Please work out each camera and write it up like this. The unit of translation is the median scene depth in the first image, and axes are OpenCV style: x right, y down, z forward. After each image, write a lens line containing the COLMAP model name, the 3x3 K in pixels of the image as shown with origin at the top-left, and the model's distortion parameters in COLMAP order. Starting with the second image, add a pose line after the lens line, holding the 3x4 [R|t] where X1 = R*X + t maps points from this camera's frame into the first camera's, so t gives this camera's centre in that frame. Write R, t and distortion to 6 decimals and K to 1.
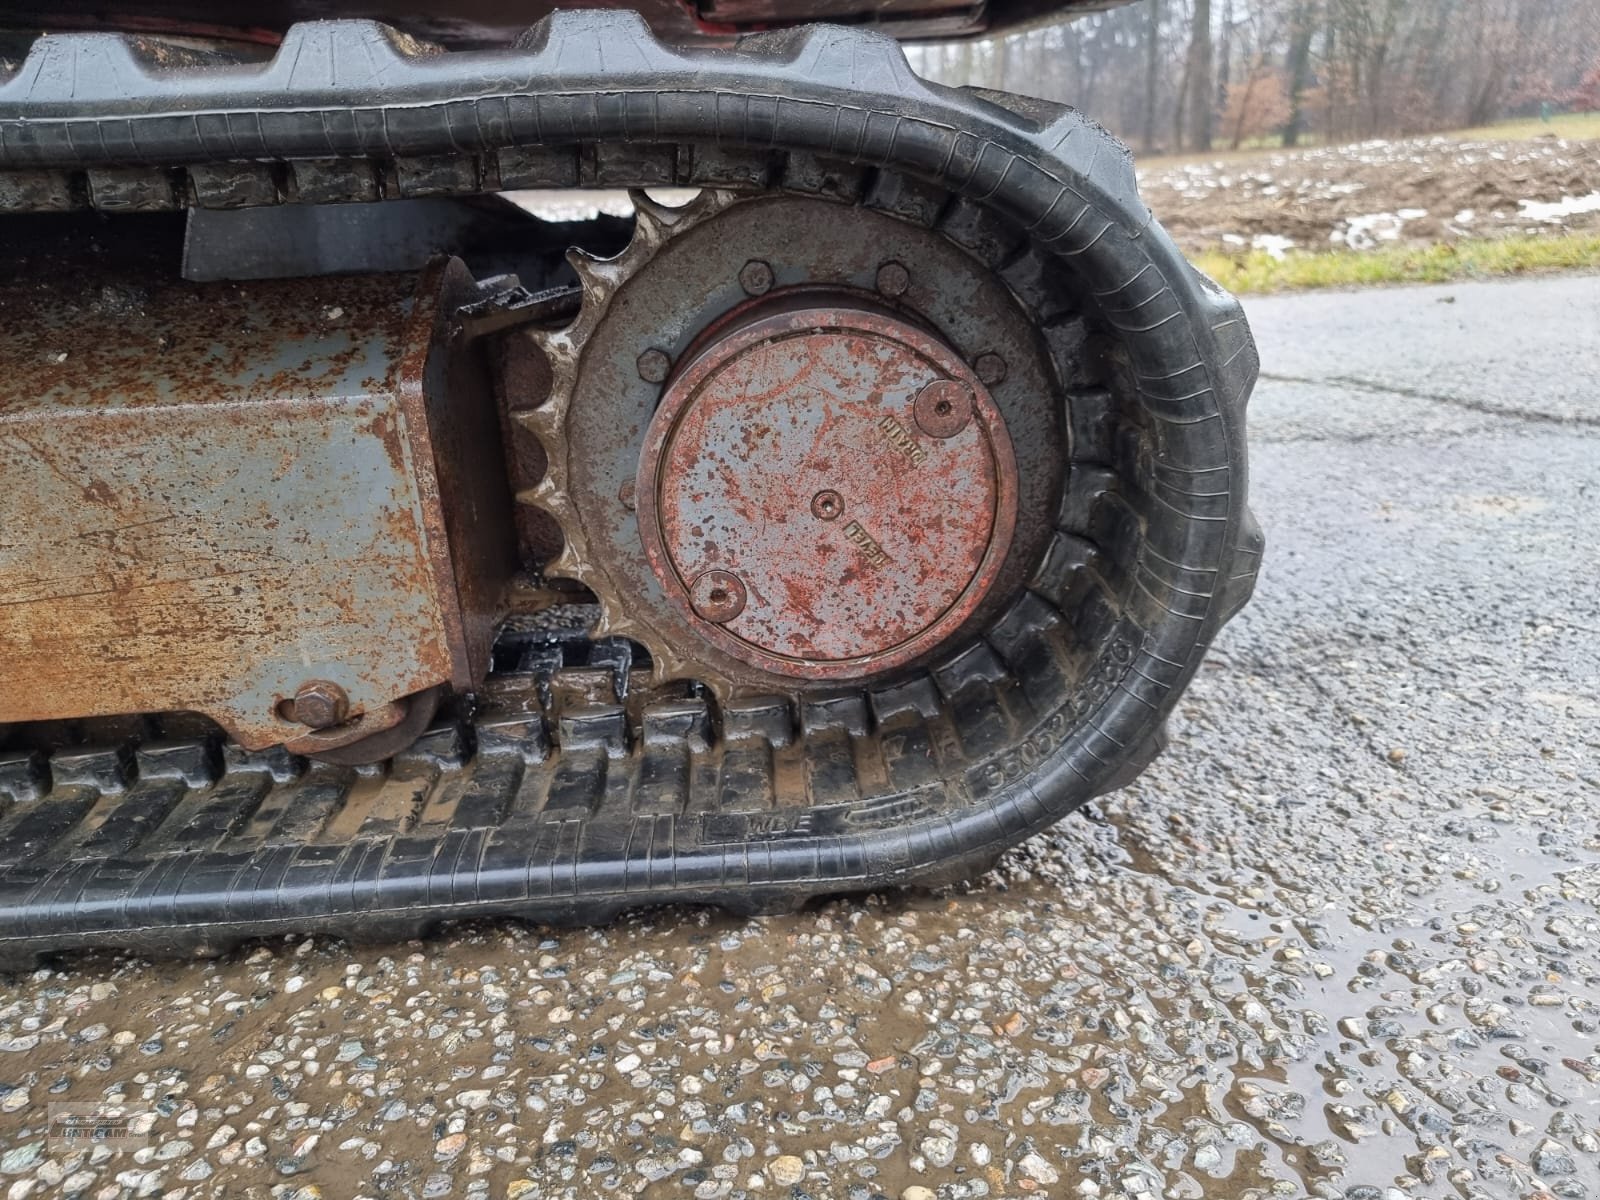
lens RADIAL K [[1100.3, 0, 799.1], [0, 1100.3, 605.3], [0, 0, 1]] dist [0.082399, -0.060438]
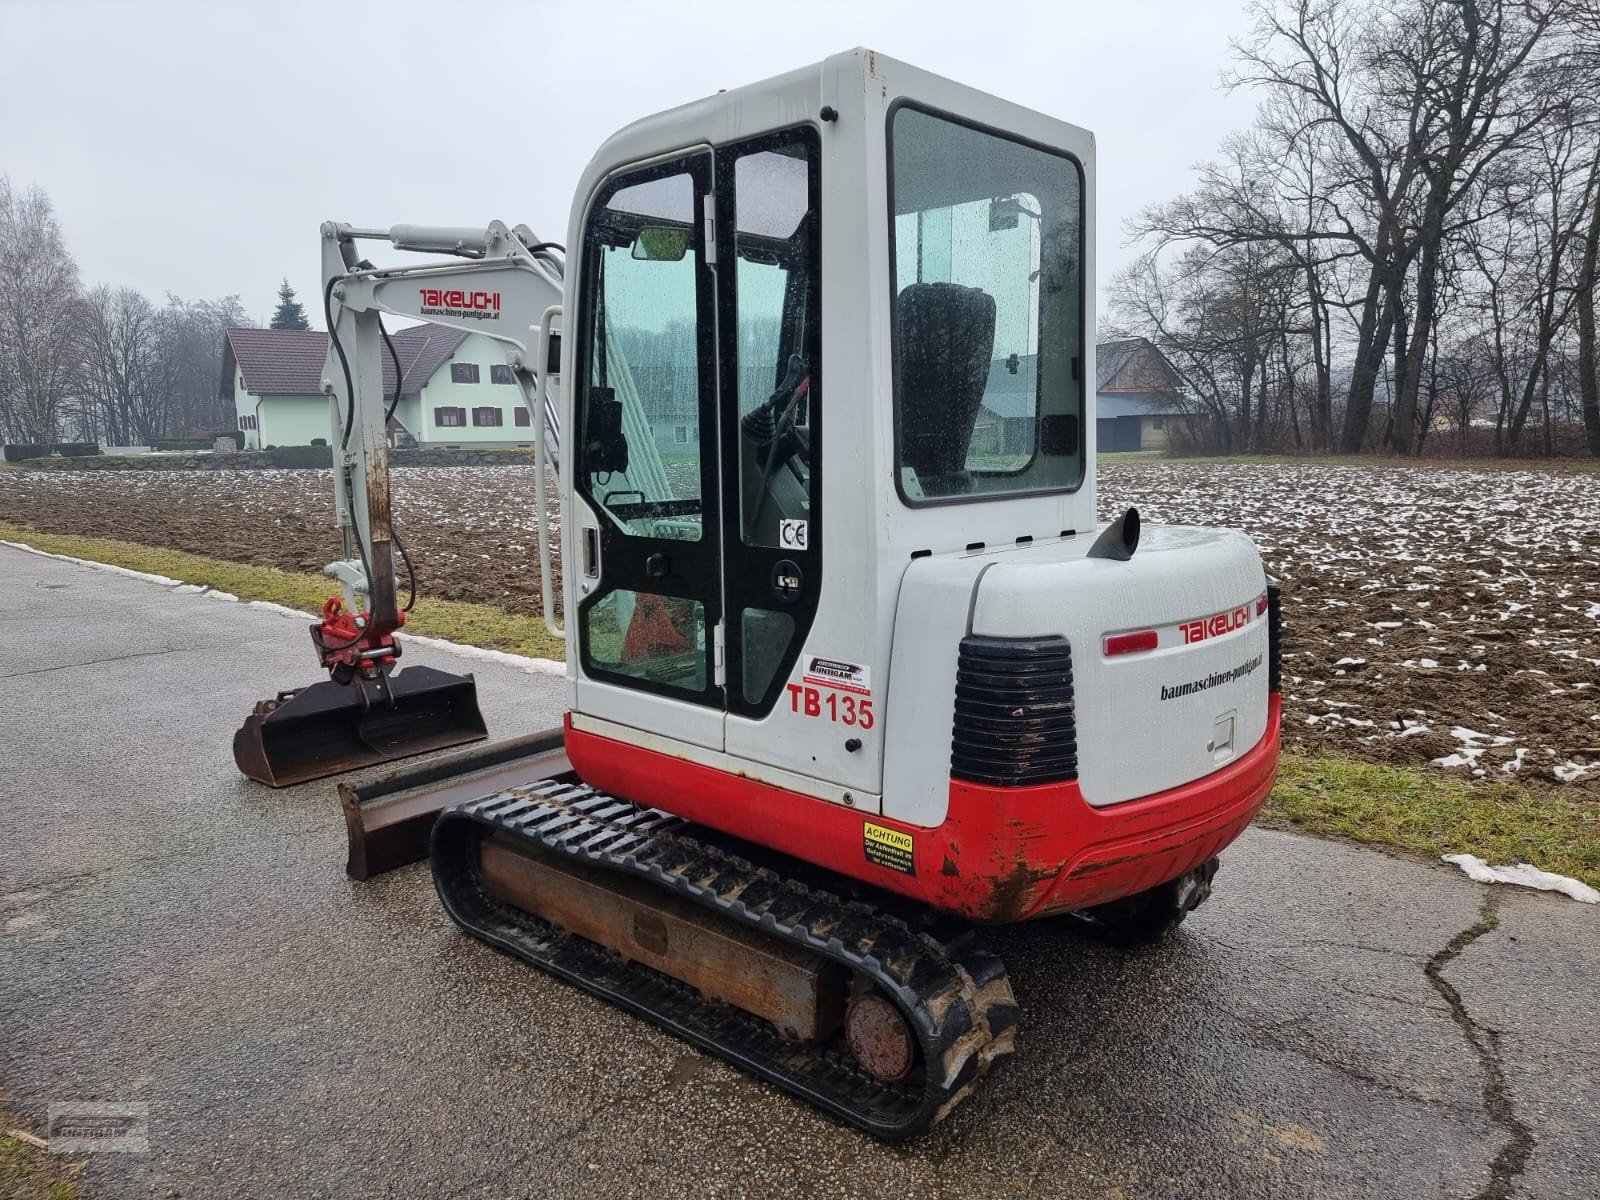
lens RADIAL K [[1093.1, 0, 800.0], [0, 1093.1, 600.0], [0, 0, 1]] dist [0.076304, -0.053289]
pose [[0.729758, 0.148724, -0.667334, 2.050767], [-0.270029, 0.959399, -0.081474, -1.093538], [0.628122, 0.239656, 0.740289, -2.387326]]
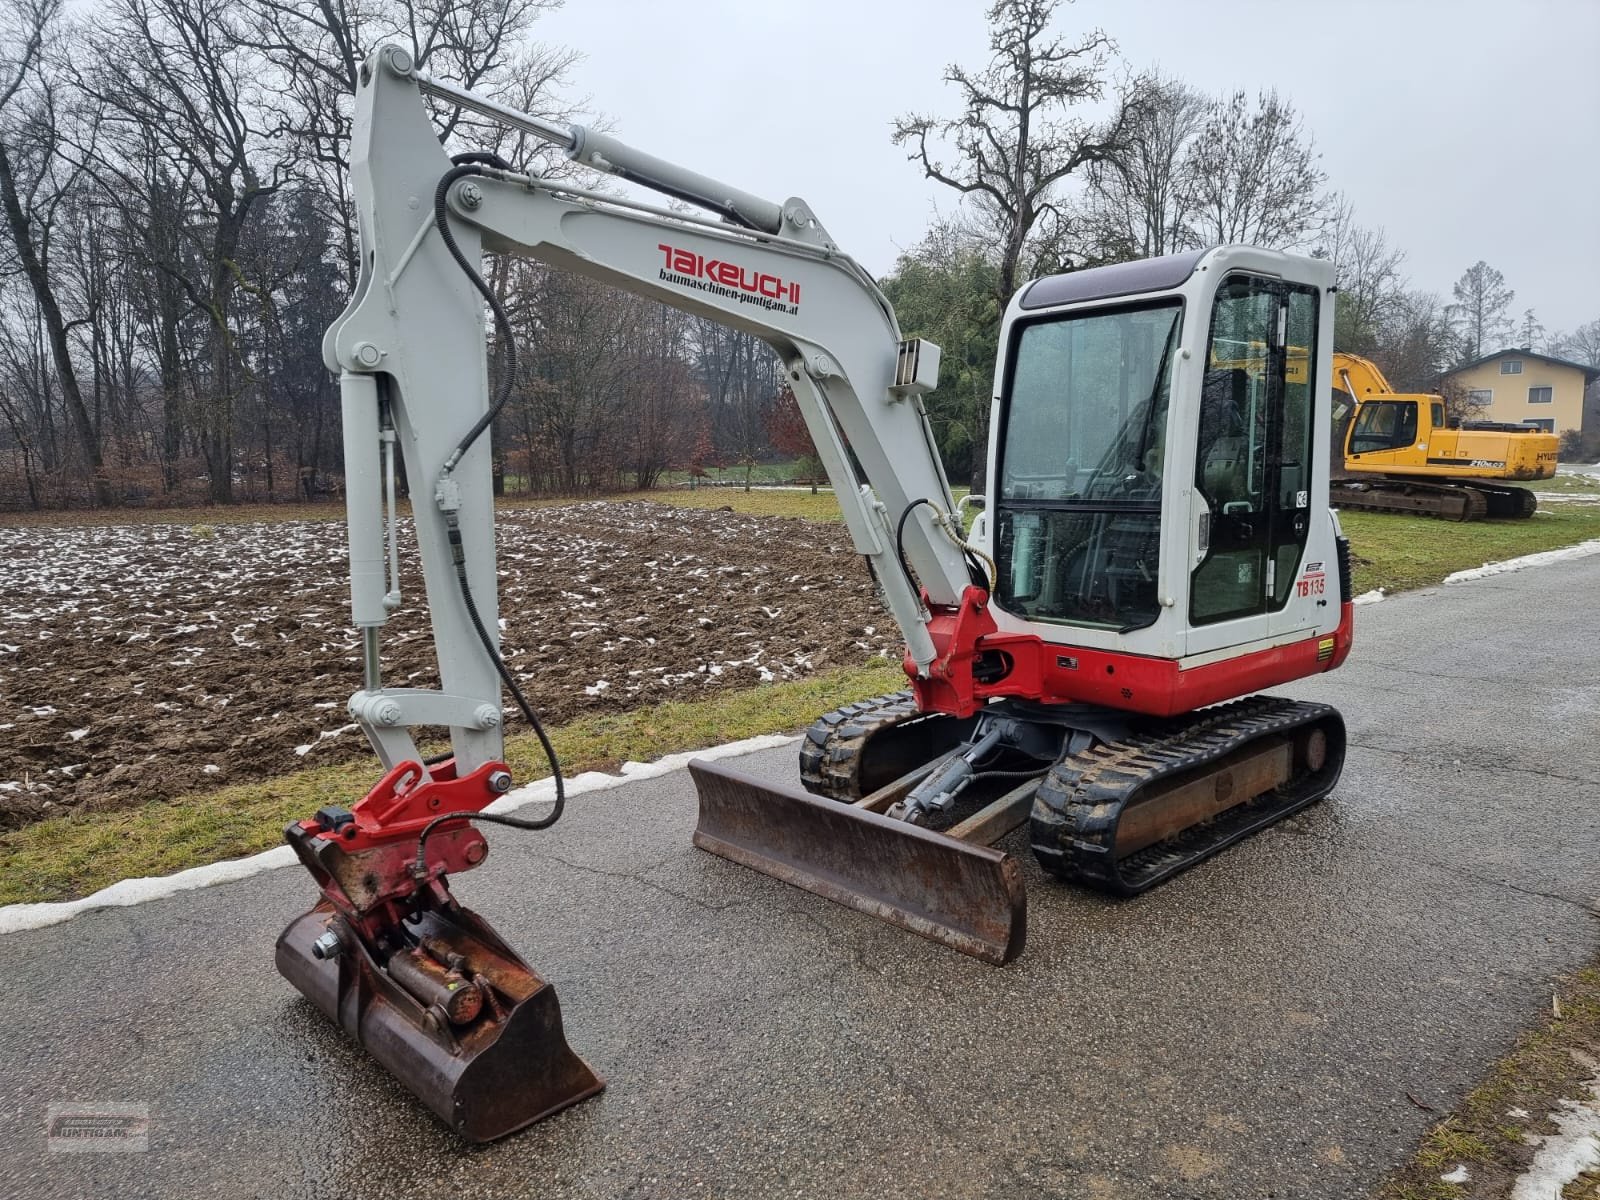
lens RADIAL K [[1100.3, 0, 799.1], [0, 1100.3, 605.3], [0, 0, 1]] dist [0.082399, -0.060438]
pose [[0.758747, -0.039933, 0.650161, -7.267605], [0.207867, 0.960777, -0.183572, -0.348933], [-0.617329, 0.274432, 0.737287, -2.740396]]
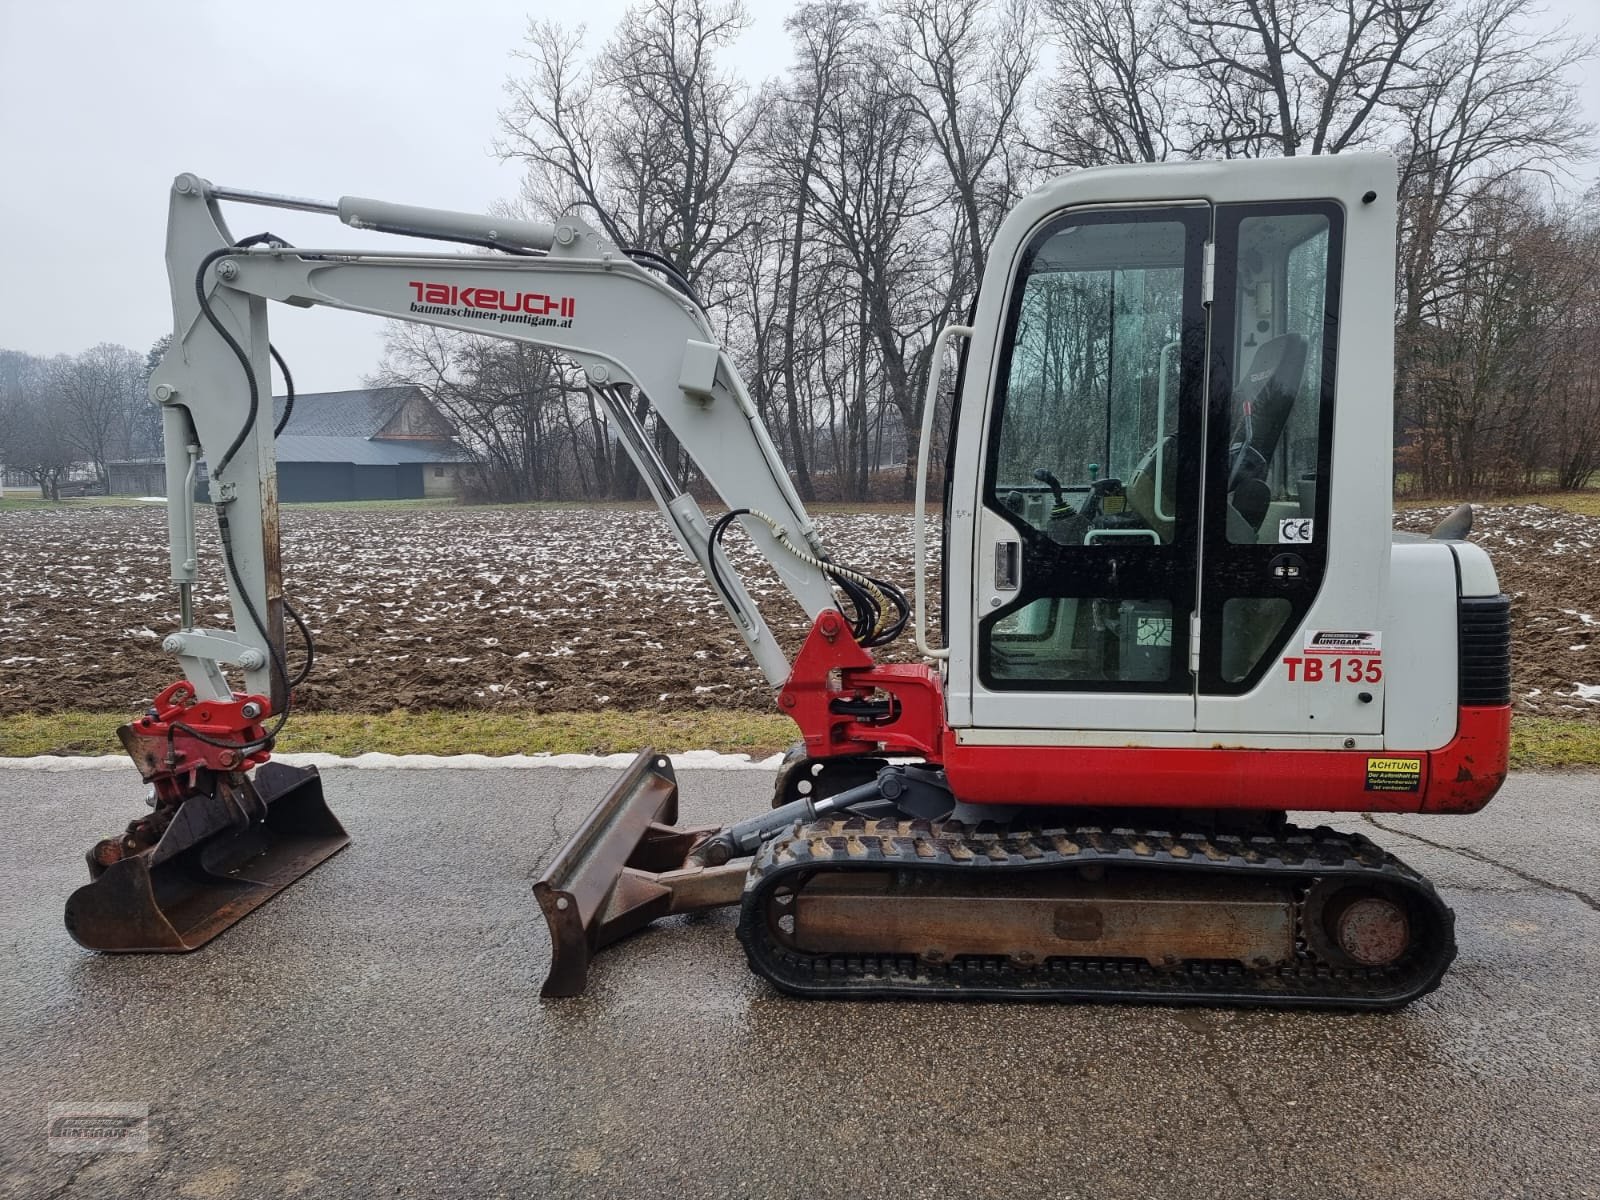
lens RADIAL K [[1093.1, 0, 800.0], [0, 1093.1, 600.0], [0, 0, 1]] dist [0.076304, -0.053289]
pose [[0.994325, 0.056200, -0.090325, -1.981095], [-0.076512, 0.967714, -0.240156, -0.114620], [0.073912, 0.245704, 0.966523, -4.113719]]
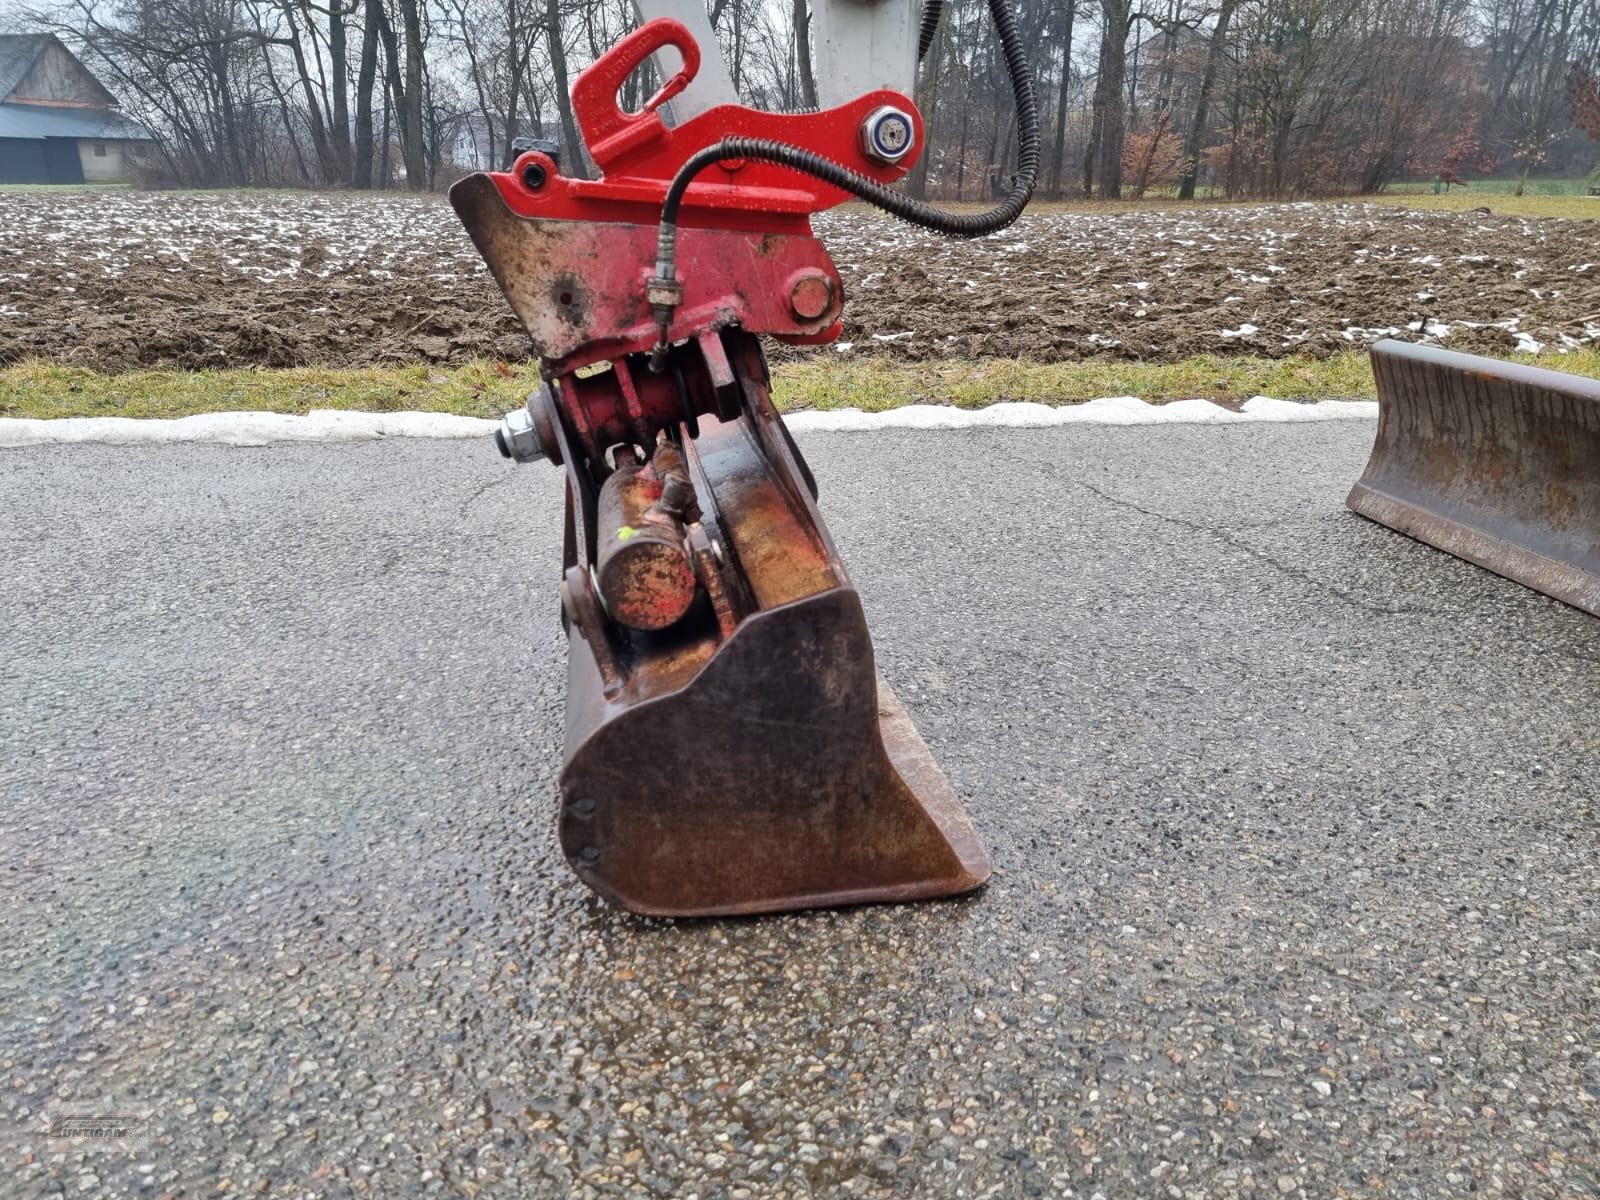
lens RADIAL K [[1100.3, 0, 799.1], [0, 1100.3, 605.3], [0, 0, 1]] dist [0.082399, -0.060438]
pose [[0.989642, 0.024000, 0.141535, -5.721237], [-0.023110, 0.999701, -0.007933, 0.057380], [-0.141683, 0.004580, 0.989901, -0.351383]]
